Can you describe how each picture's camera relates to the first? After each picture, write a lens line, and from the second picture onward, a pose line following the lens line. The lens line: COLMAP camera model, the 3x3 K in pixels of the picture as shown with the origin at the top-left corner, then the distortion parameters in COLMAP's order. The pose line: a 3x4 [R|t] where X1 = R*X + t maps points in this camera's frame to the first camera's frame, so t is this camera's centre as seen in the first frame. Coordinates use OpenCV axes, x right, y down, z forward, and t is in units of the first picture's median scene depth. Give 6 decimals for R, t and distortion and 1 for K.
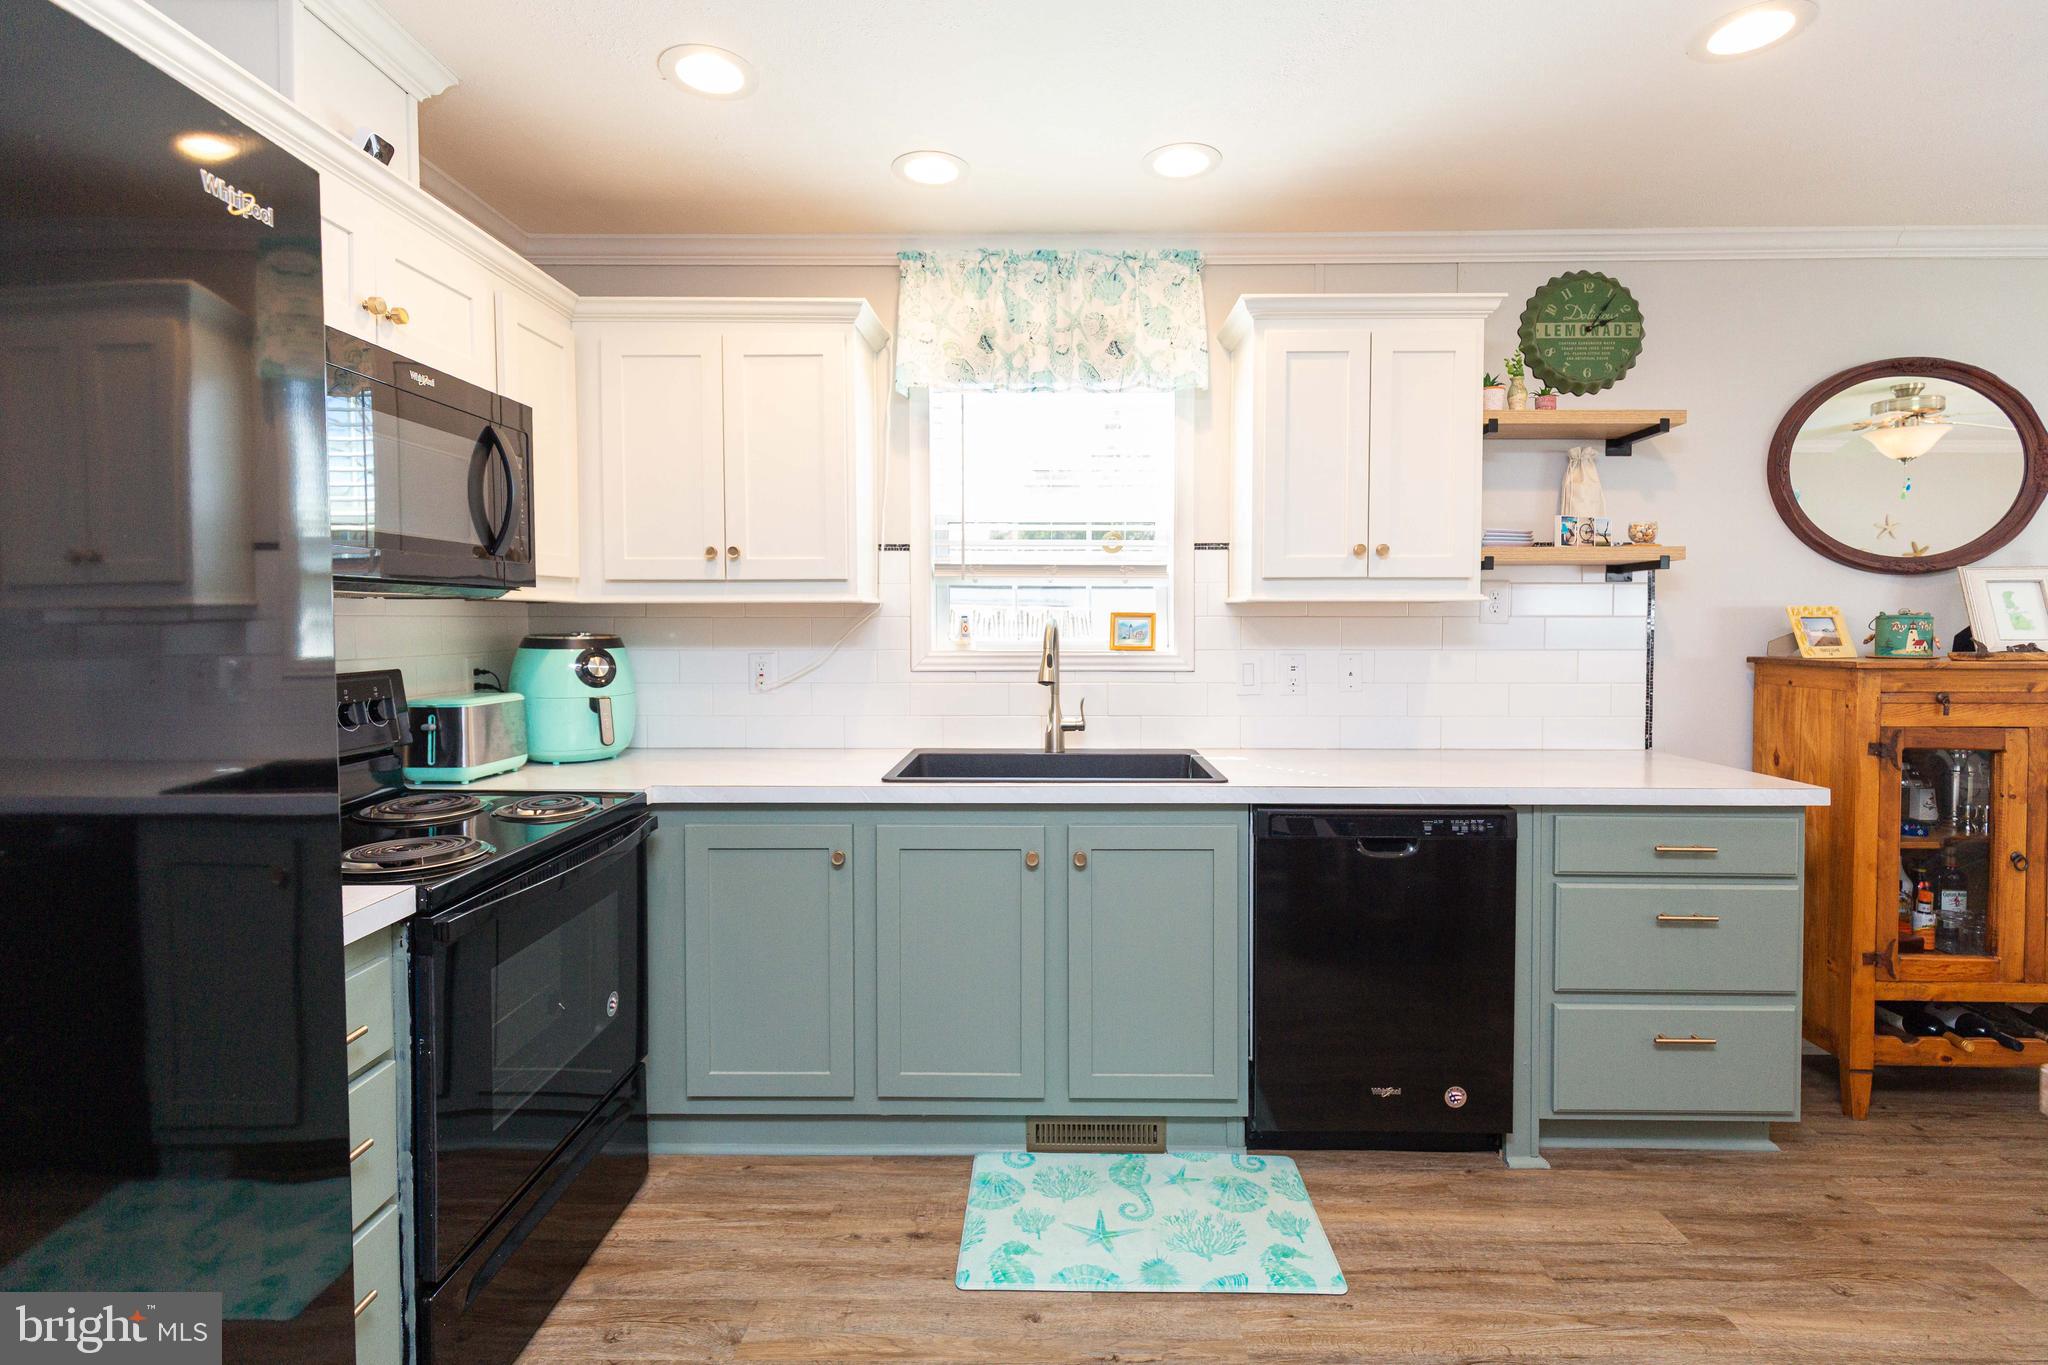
lens RADIAL K [[947.9, 0, 1030.8], [0, 947.9, 642.3], [0, 0, 1]] dist [0.006106, -0.001910]
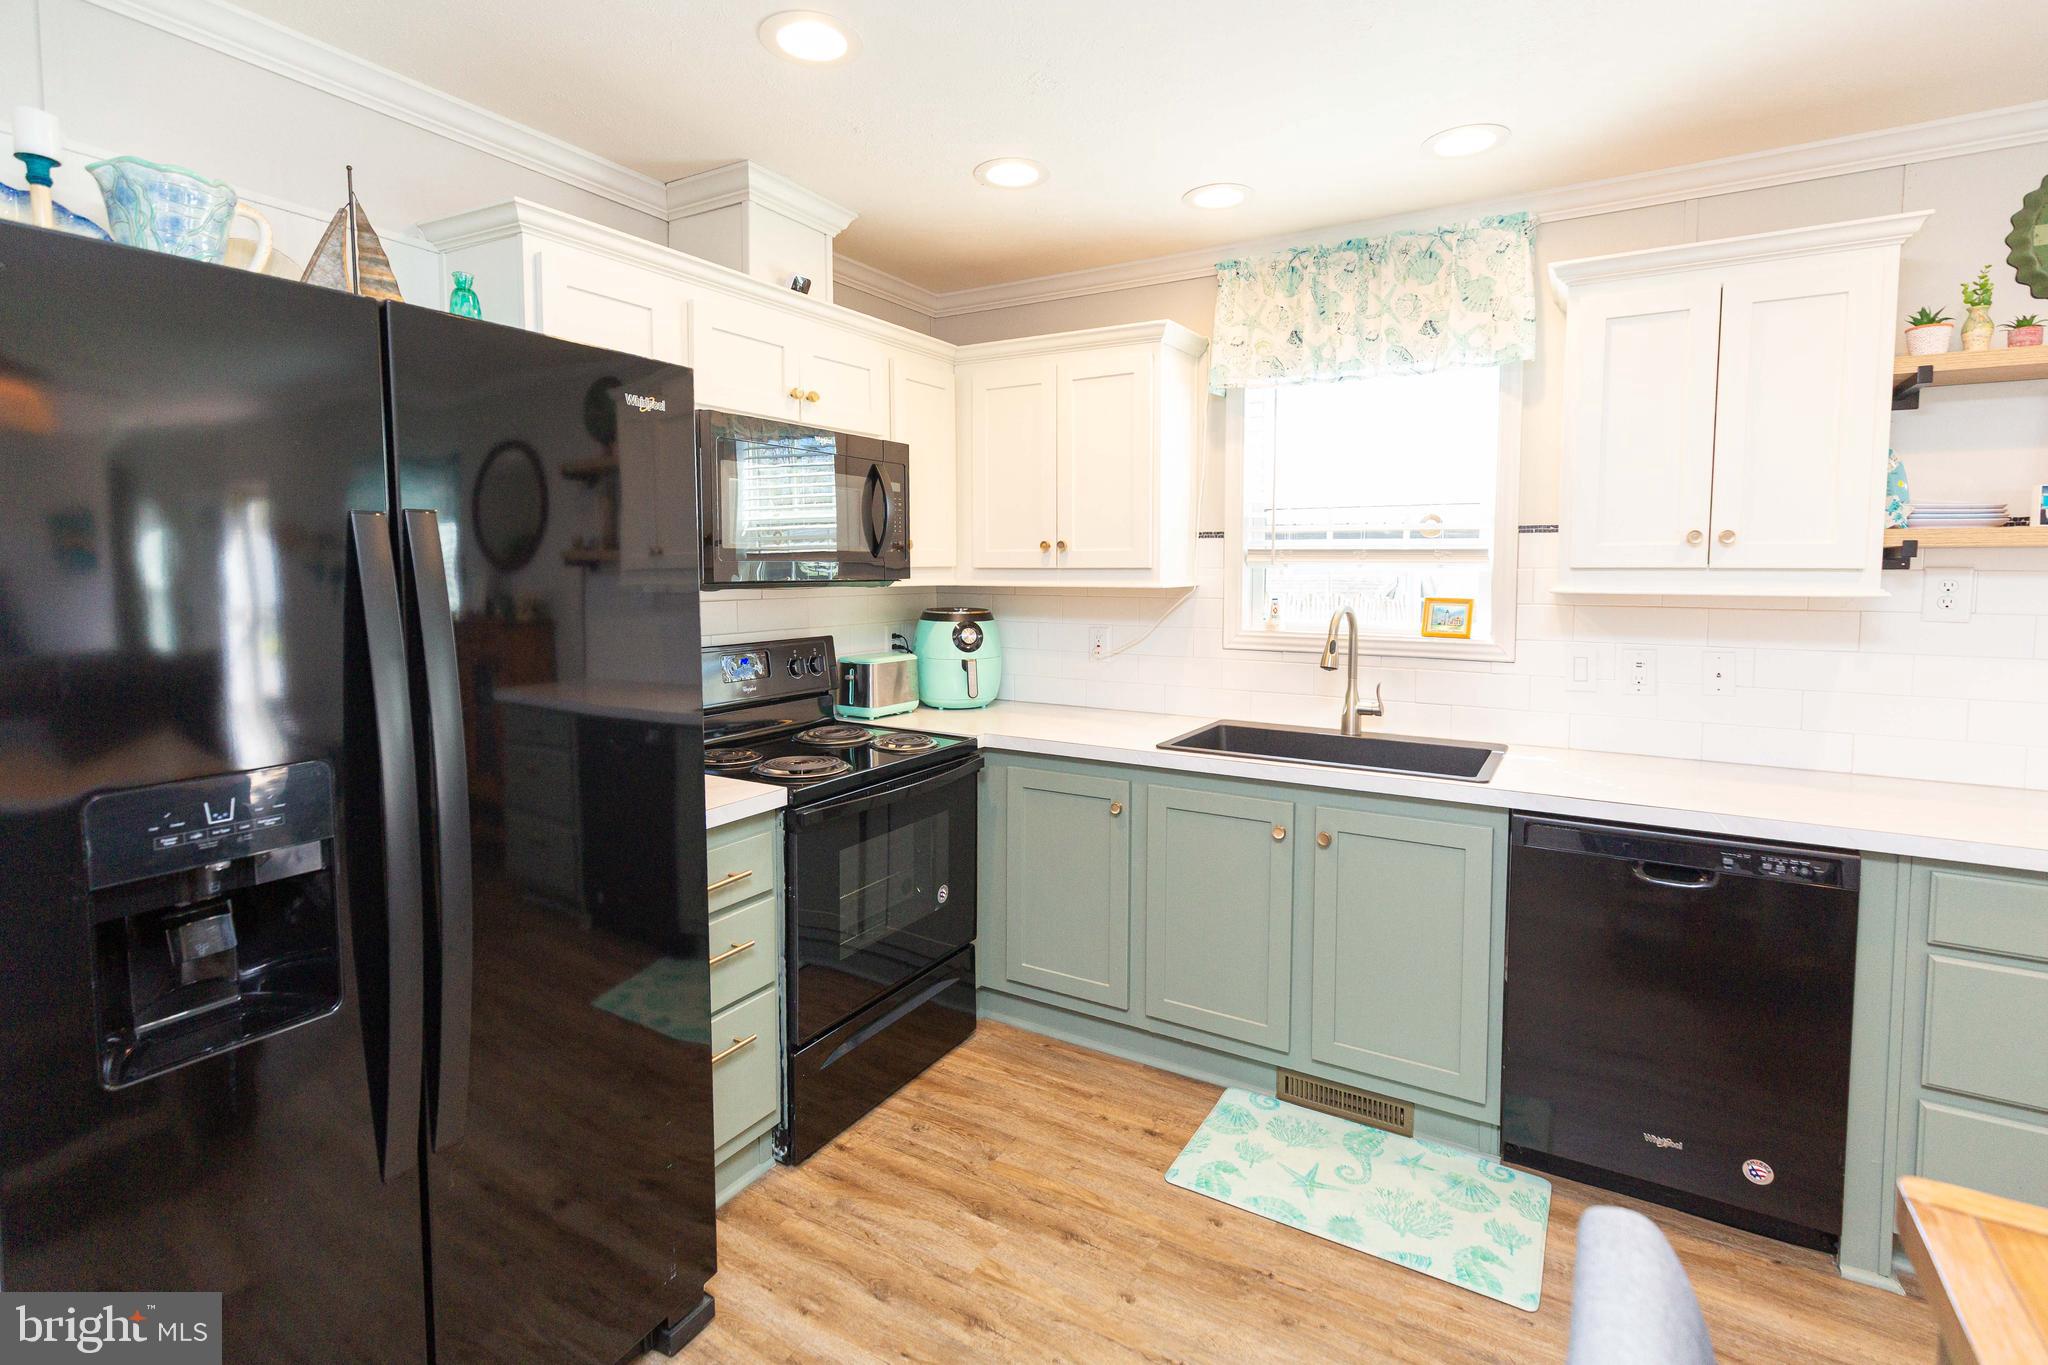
lens RADIAL K [[947.9, 0, 1020.9], [0, 947.9, 628.6], [0, 0, 1]] dist [0.006106, -0.001910]
pose [[0.865610, 0.034048, -0.499560, 0.269604], [-0.015900, 0.999051, 0.040540, -0.041587], [0.500467, -0.027149, 0.865330, -0.076674]]
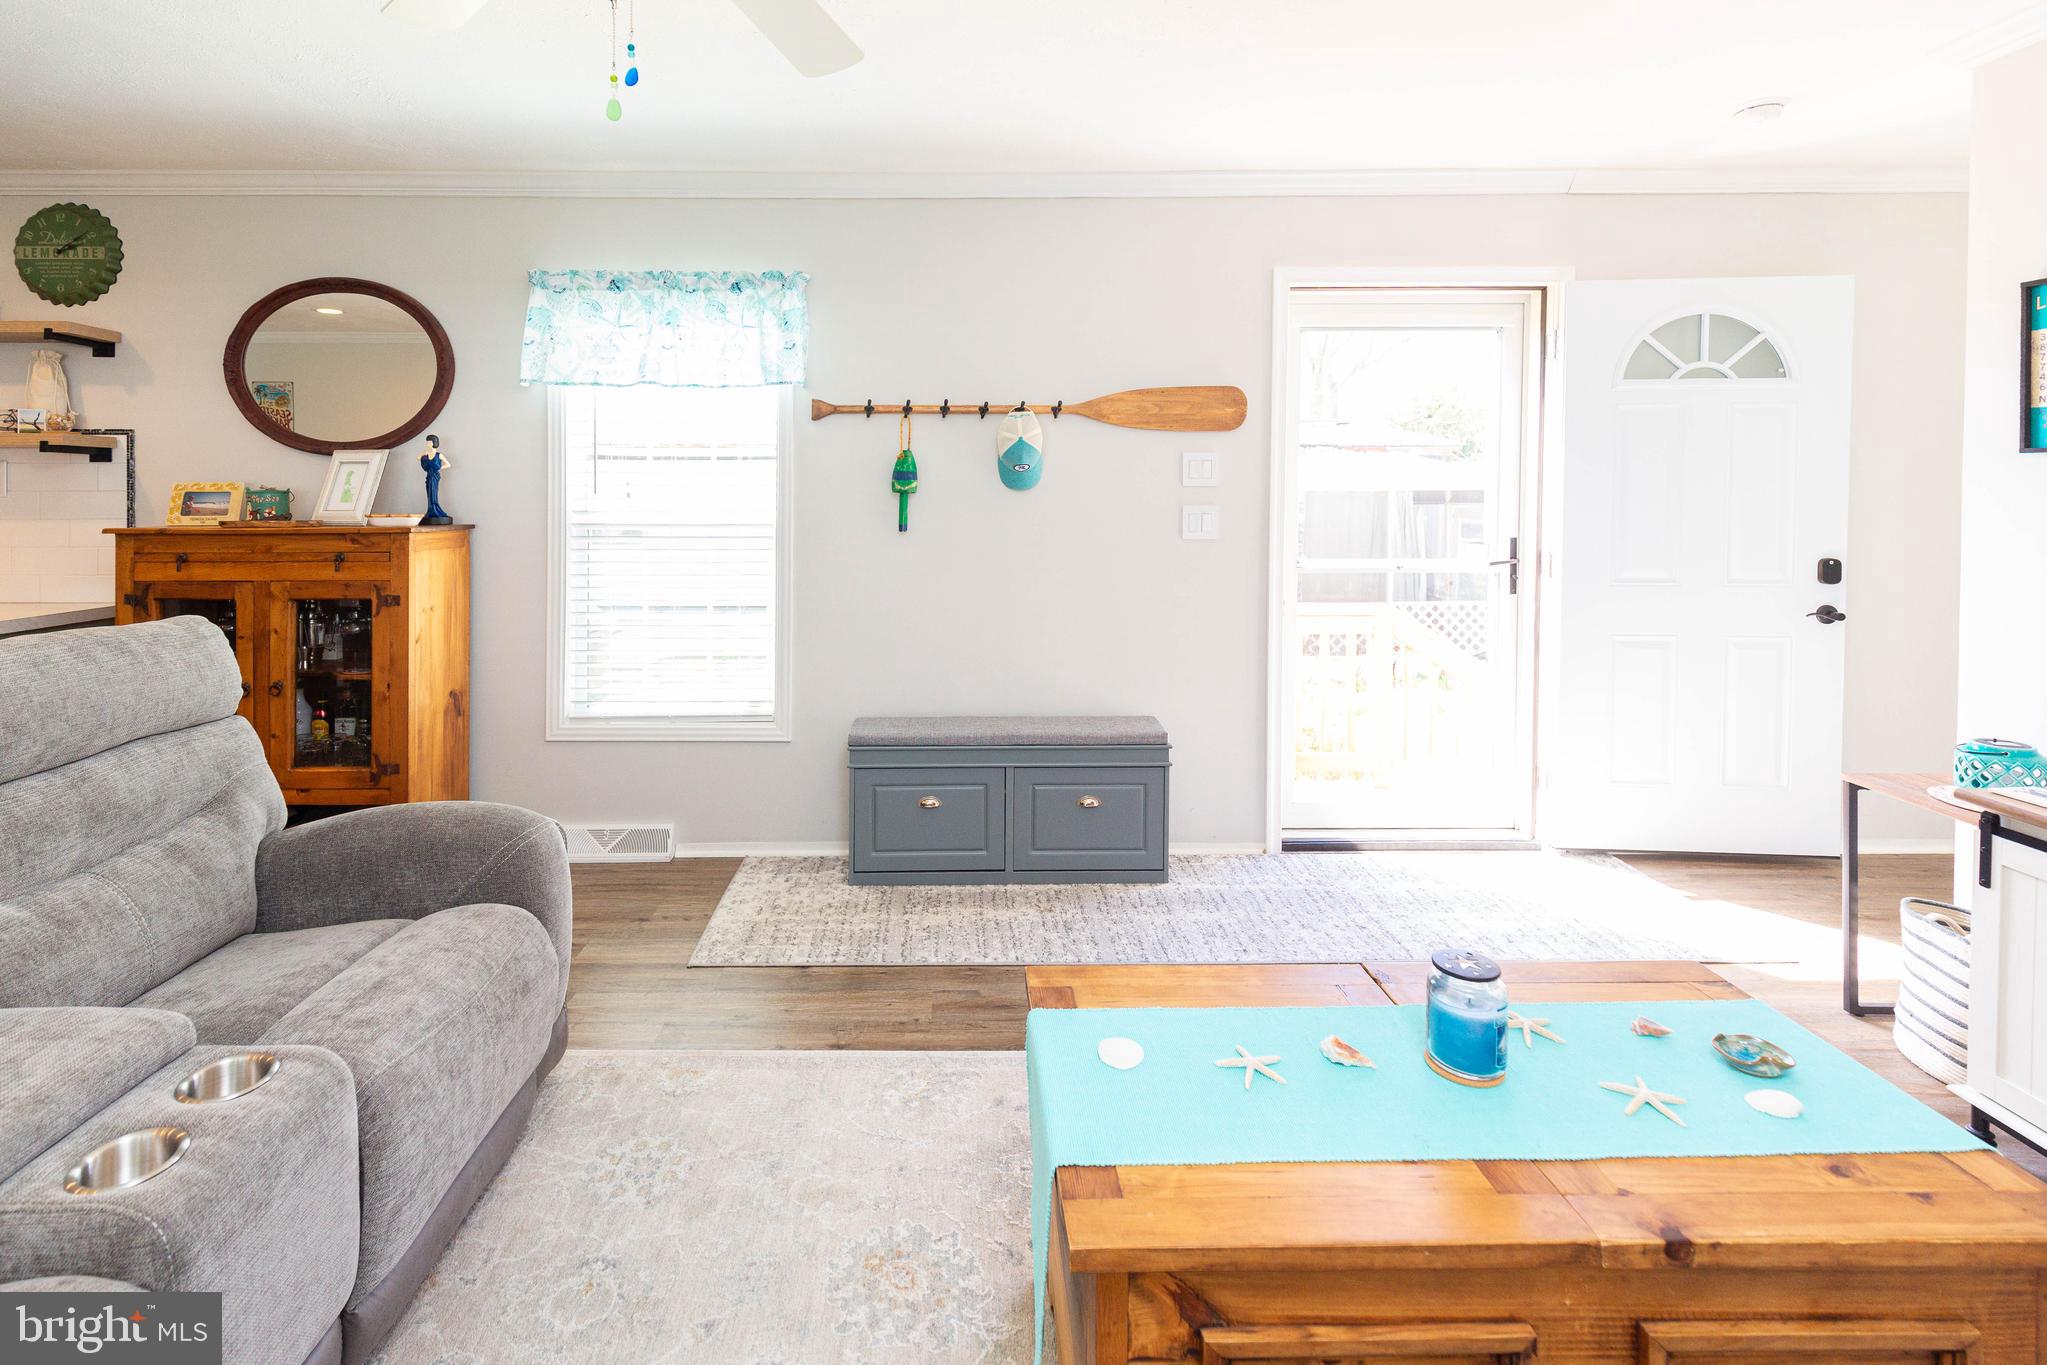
lens RADIAL K [[947.4, 0, 966.6], [0, 947.4, 514.5], [0, 0, 1]] dist [0.006106, -0.001910]
pose [[0.999877, 0.001966, 0.015552, 2.060525], [-0.002019, 0.999992, 0.003400, -0.004314], [-0.015545, -0.003431, 0.999873, -0.267873]]
